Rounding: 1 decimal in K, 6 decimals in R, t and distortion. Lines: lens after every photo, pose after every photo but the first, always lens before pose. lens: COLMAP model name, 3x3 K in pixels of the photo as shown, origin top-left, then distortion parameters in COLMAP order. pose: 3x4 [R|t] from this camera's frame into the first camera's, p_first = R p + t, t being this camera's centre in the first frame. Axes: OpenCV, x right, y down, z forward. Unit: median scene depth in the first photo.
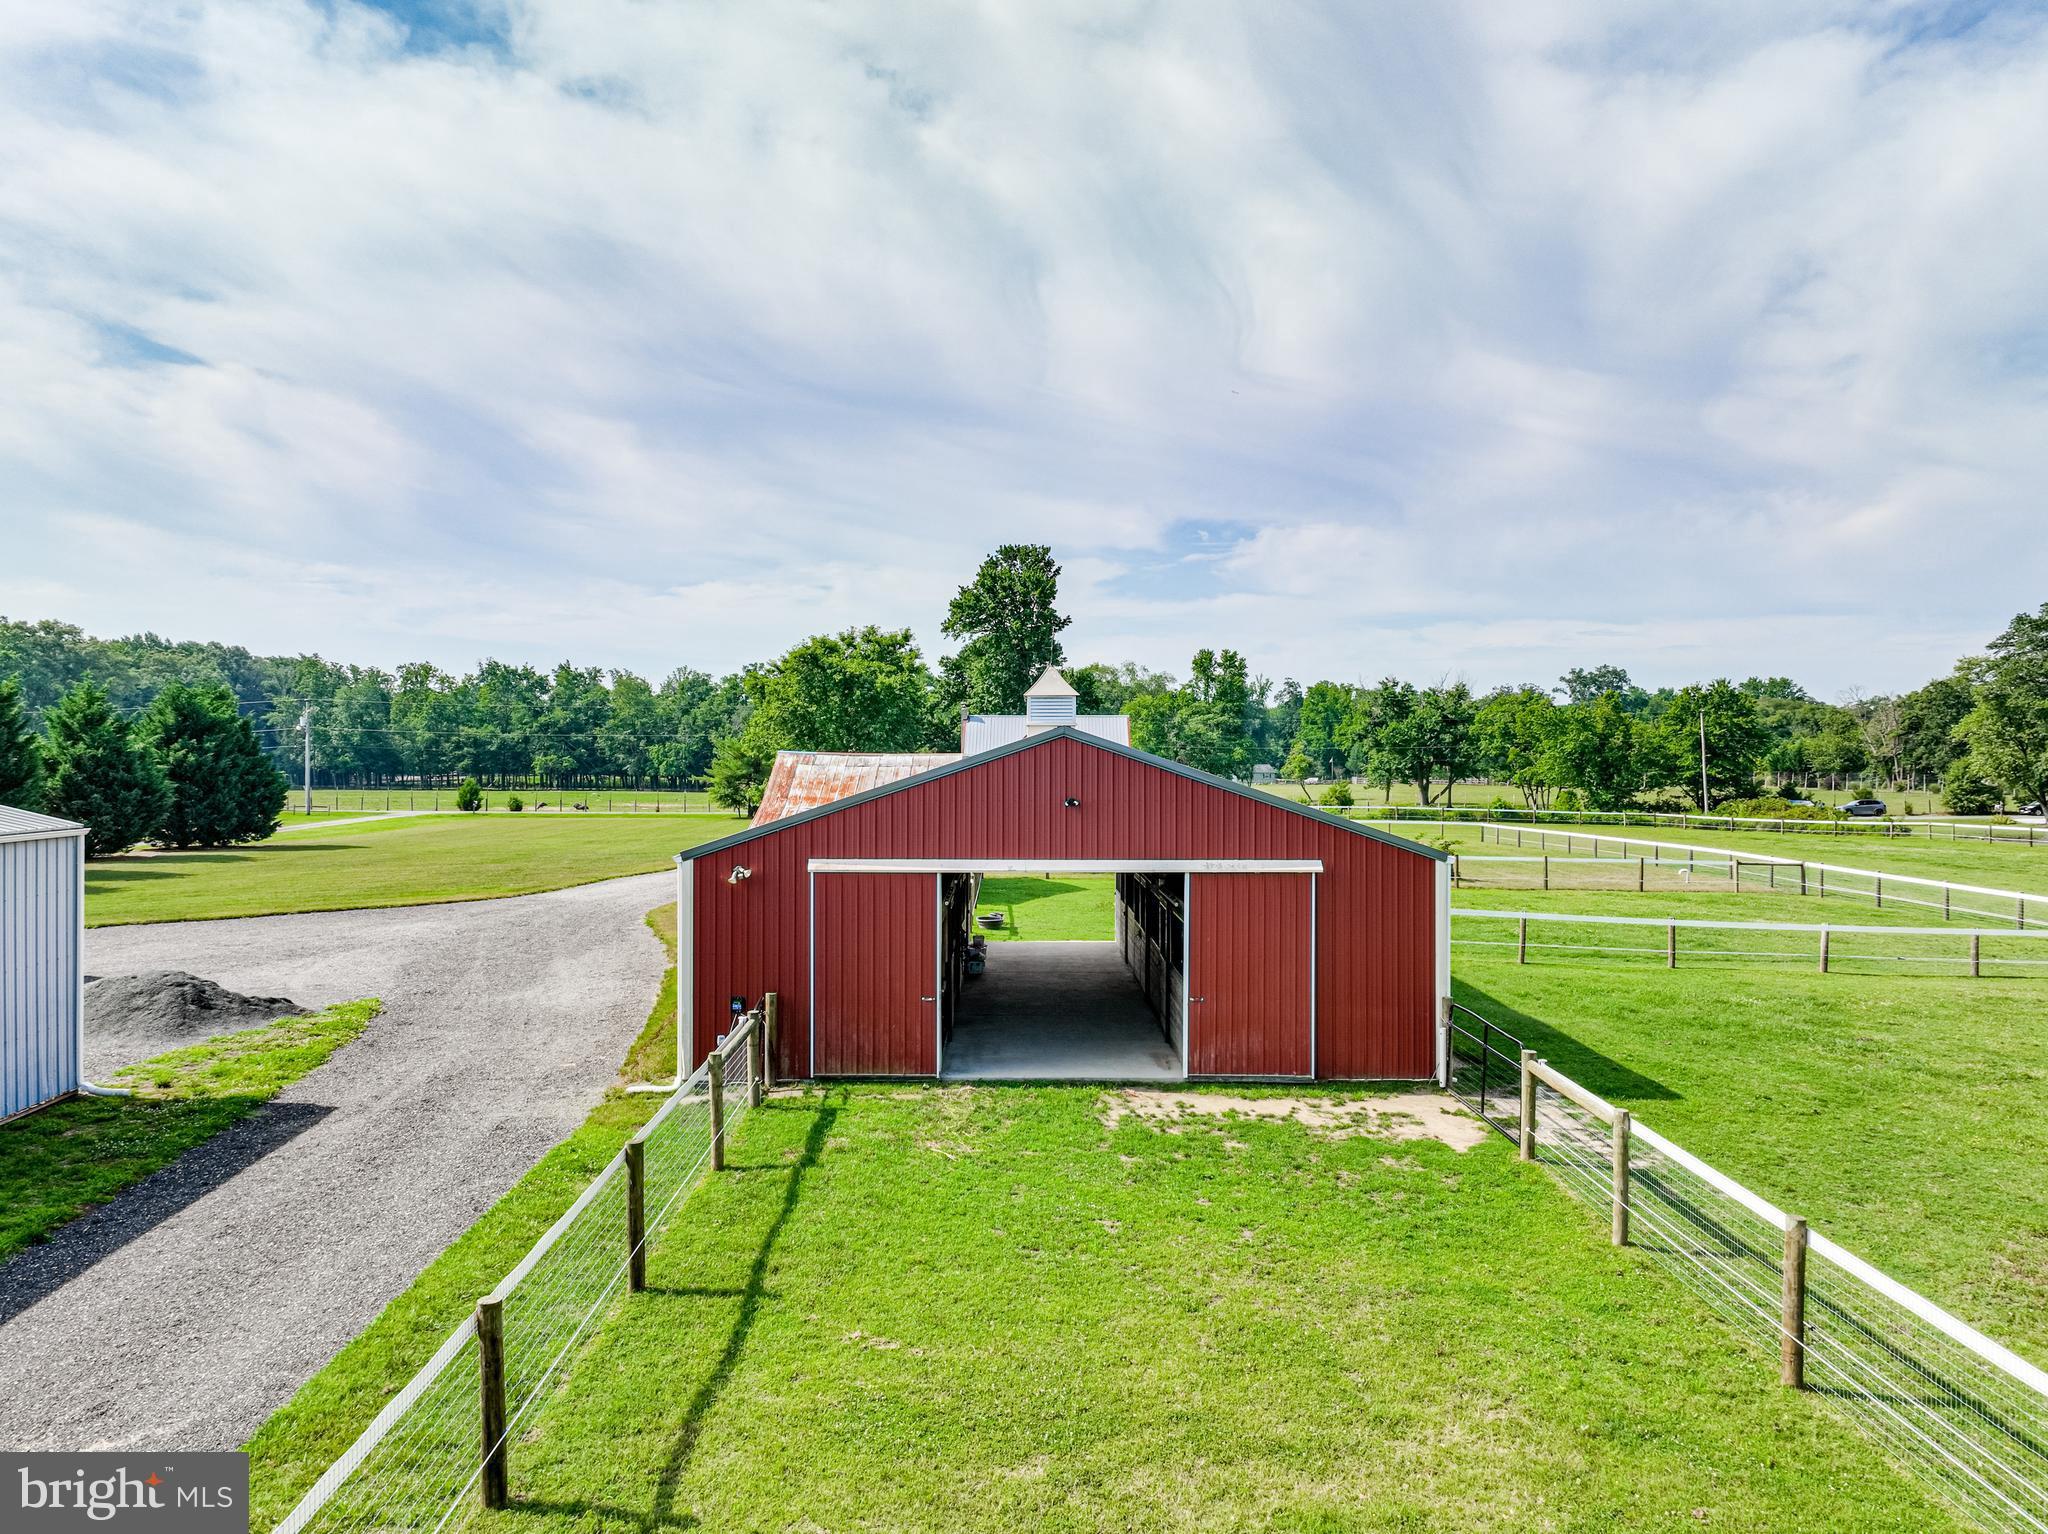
lens RADIAL K [[1436.5, 0, 1006.8], [0, 1436.5, 792.5], [0, 0, 1]] dist [0.001529, -0.007308]
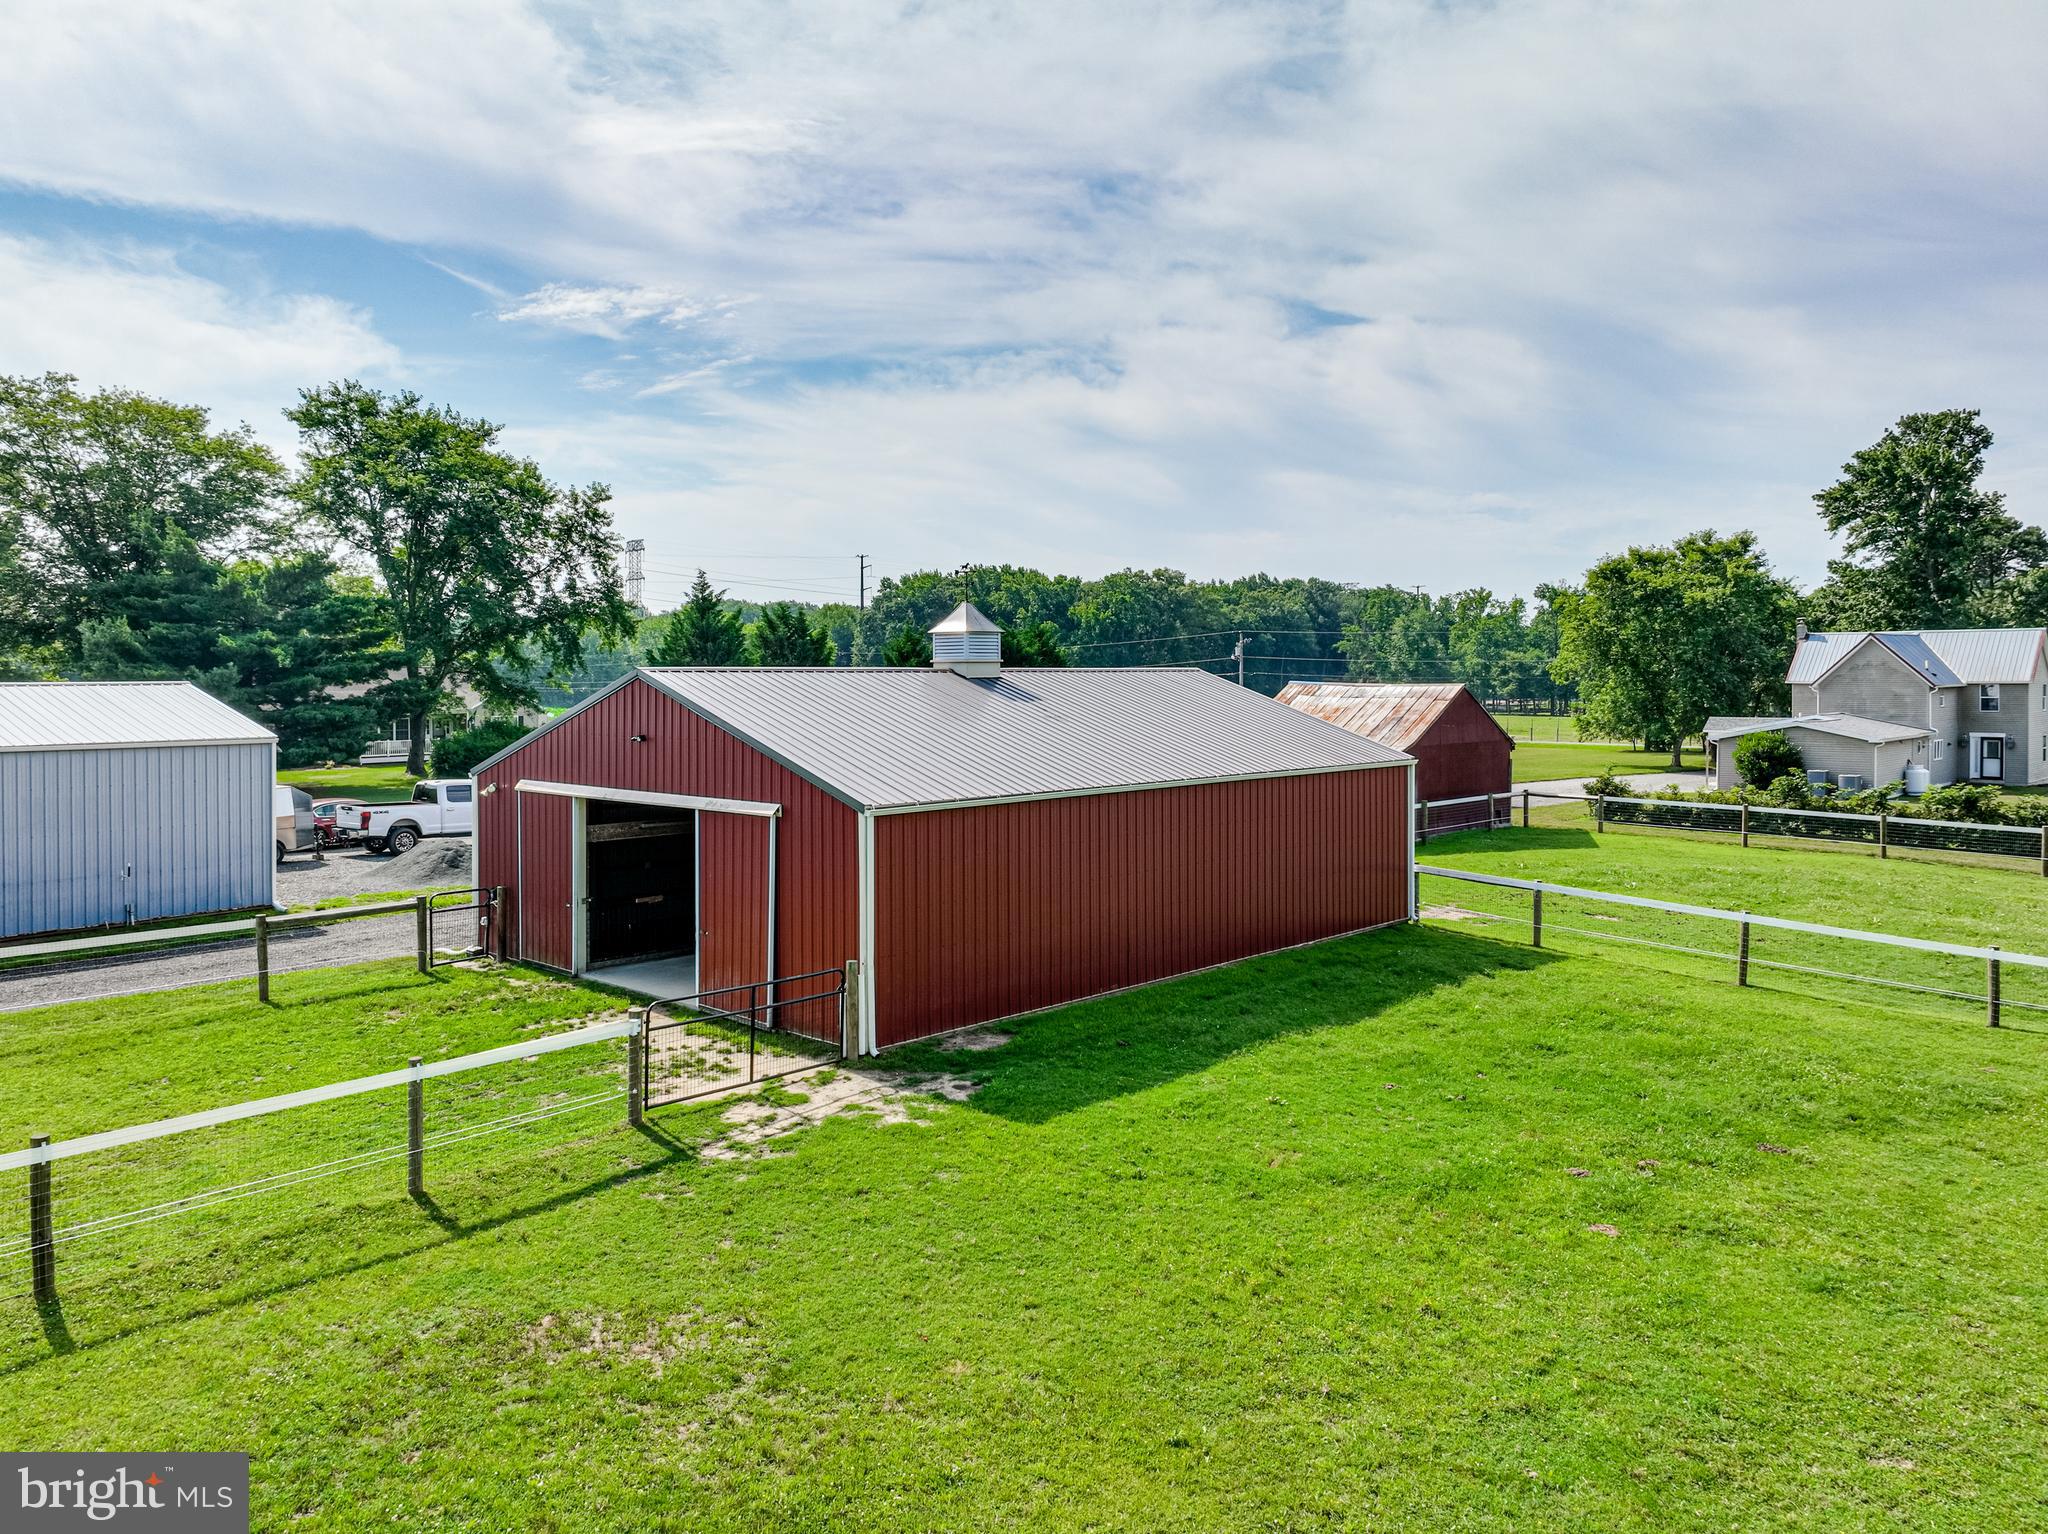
lens RADIAL K [[1466.6, 0, 1021.6], [0, 1466.6, 723.0], [0, 0, 1]] dist [-0.002756, 0.015722]
pose [[0.723494, 0.018972, -0.690070, 0.109927], [-0.015908, 0.999815, 0.010809, -0.002311], [0.690147, 0.003158, 0.723662, 0.041908]]
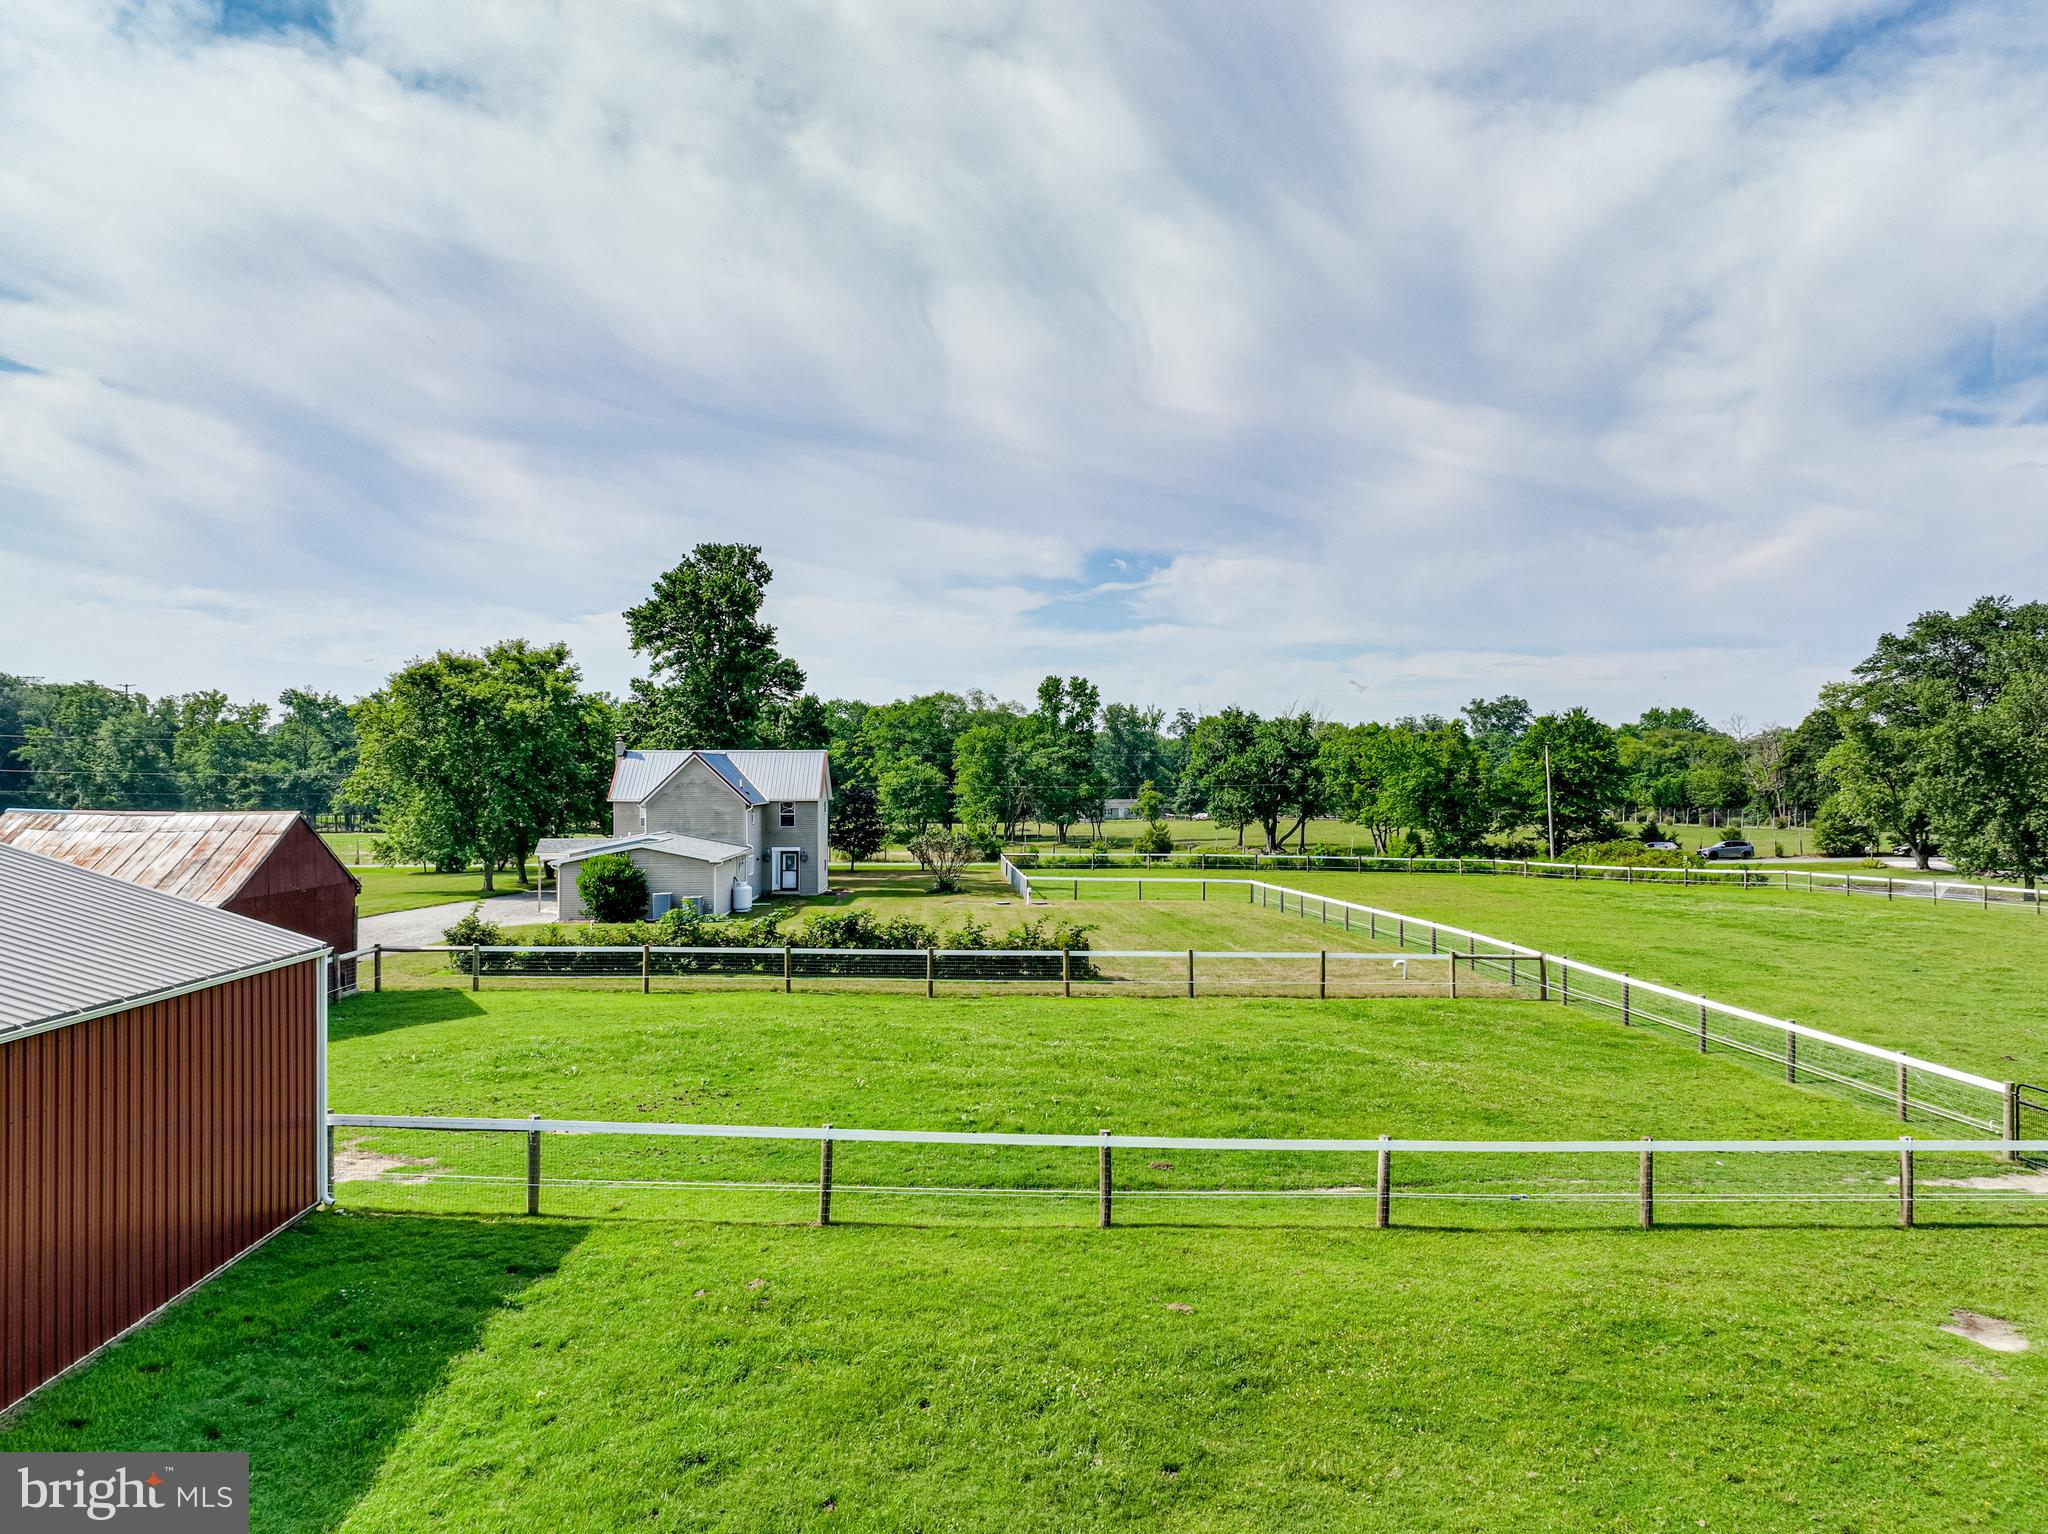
lens RADIAL K [[1454.3, 0, 1057.1], [0, 1454.3, 733.1], [0, 0, 1]] dist [-0.000952, 0.013664]
pose [[0.997140, -0.000762, 0.075575, 0.074208], [0.005537, 0.997998, -0.063000, -0.005216], [-0.075376, 0.063239, 0.995148, 0.081477]]
